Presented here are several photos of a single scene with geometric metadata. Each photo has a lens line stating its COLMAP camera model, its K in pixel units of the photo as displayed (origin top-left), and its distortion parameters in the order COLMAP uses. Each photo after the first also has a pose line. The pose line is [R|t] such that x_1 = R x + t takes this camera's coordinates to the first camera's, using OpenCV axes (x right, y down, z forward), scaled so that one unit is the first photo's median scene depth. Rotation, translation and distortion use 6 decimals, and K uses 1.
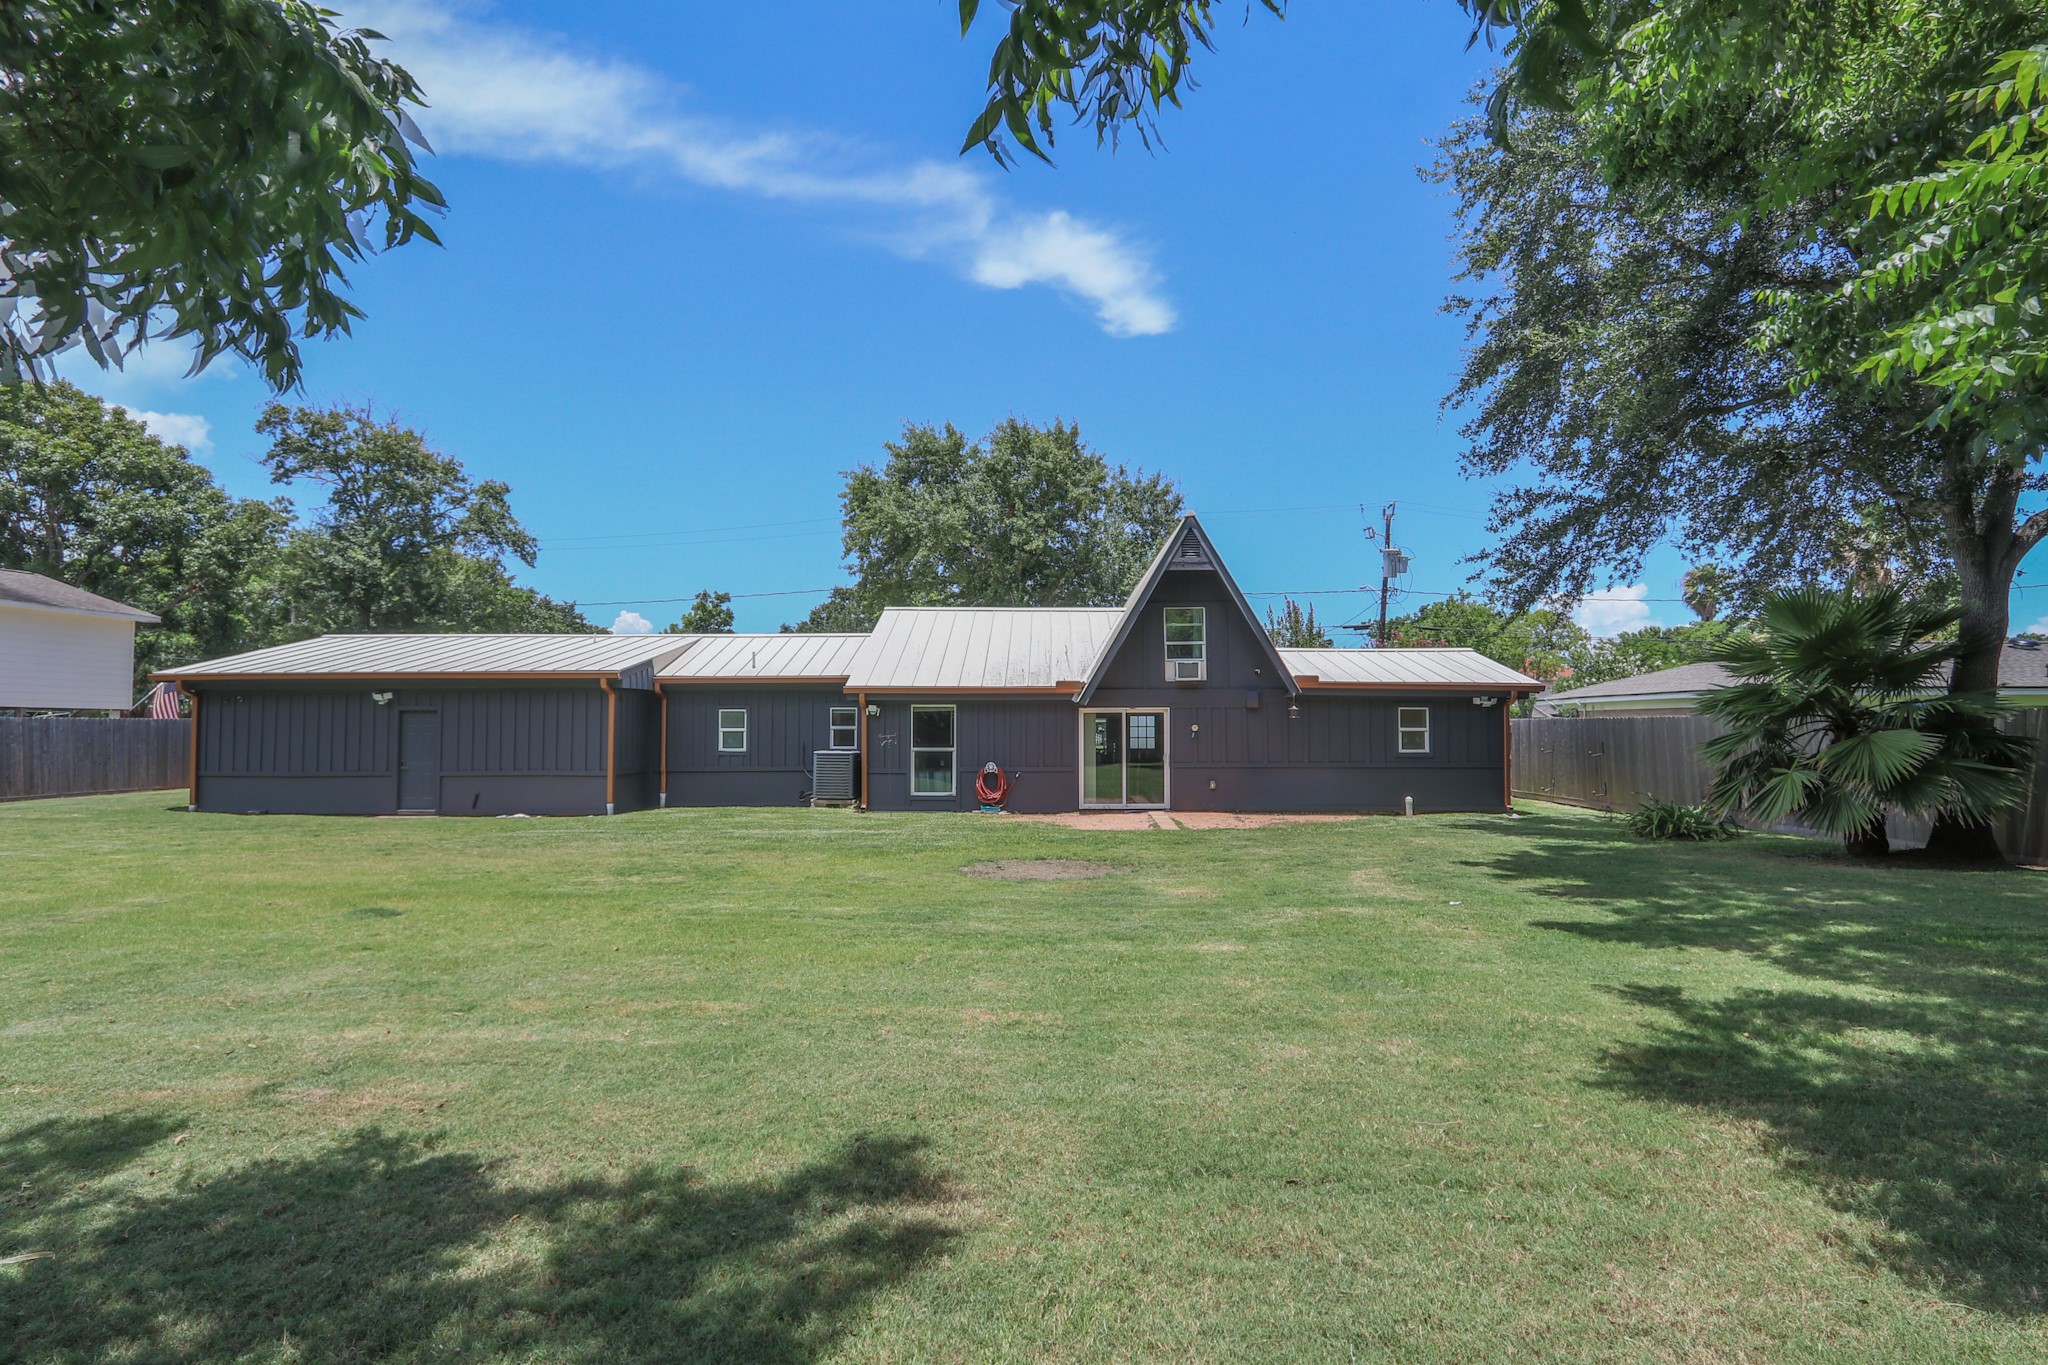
lens RADIAL K [[1132.3, 0, 1024.0], [0, 1132.3, 682.5], [0, 0, 1]] dist [-0.001896, -0.000067]
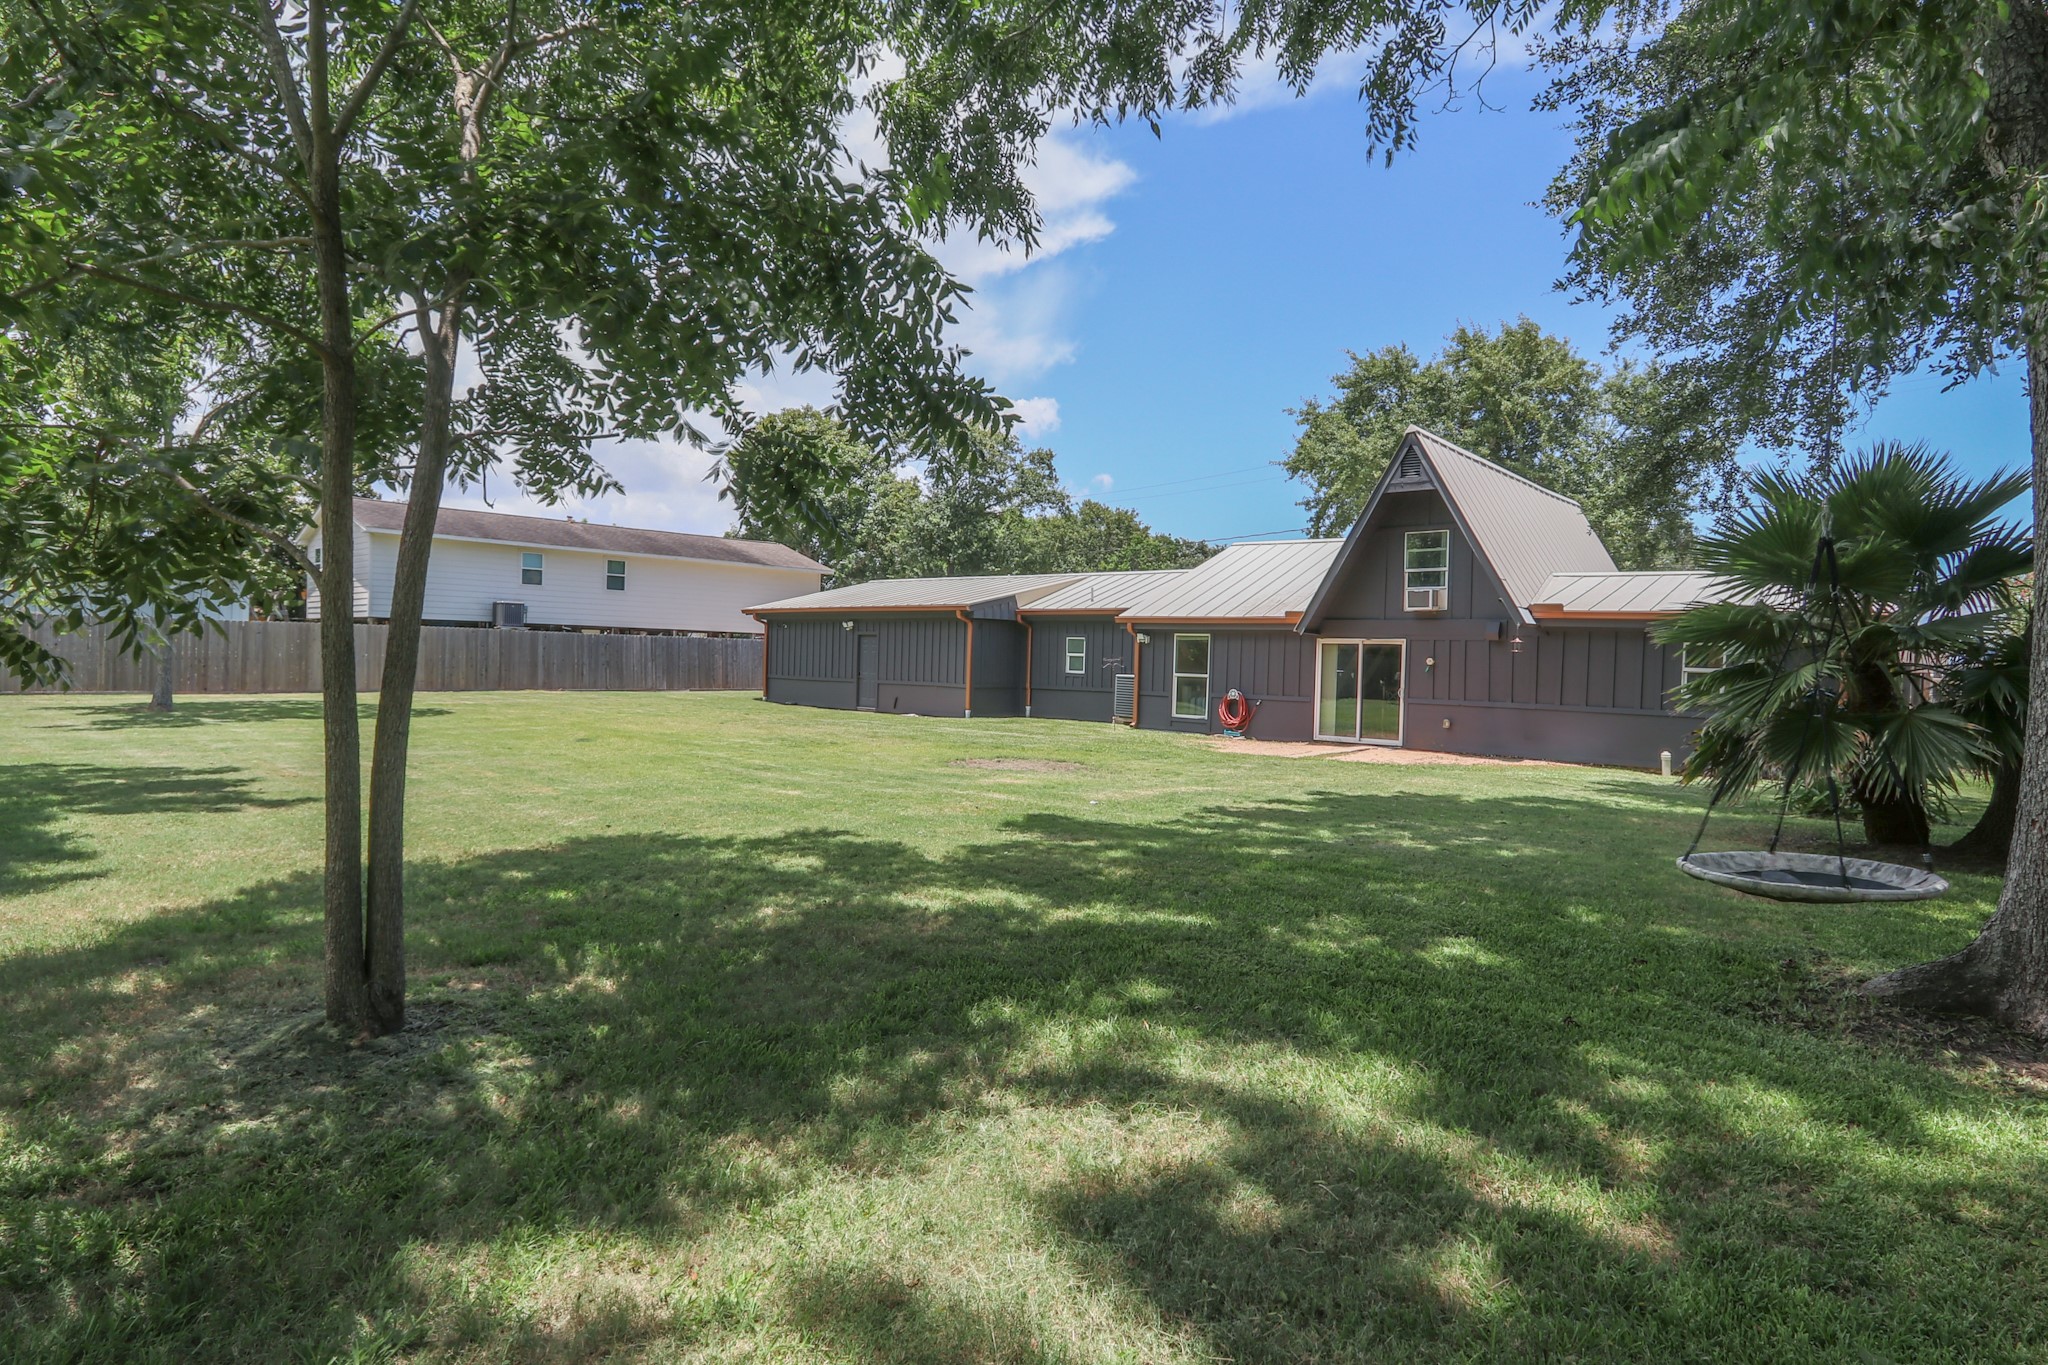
lens RADIAL K [[1132.3, 0, 1024.0], [0, 1132.3, 682.5], [0, 0, 1]] dist [-0.001896, -0.000067]
pose [[0.780822, 0.034286, -0.623812, 0.463542], [0.000590, 0.998452, 0.055616, 0.005626], [0.624754, -0.043794, 0.779593, 0.062965]]
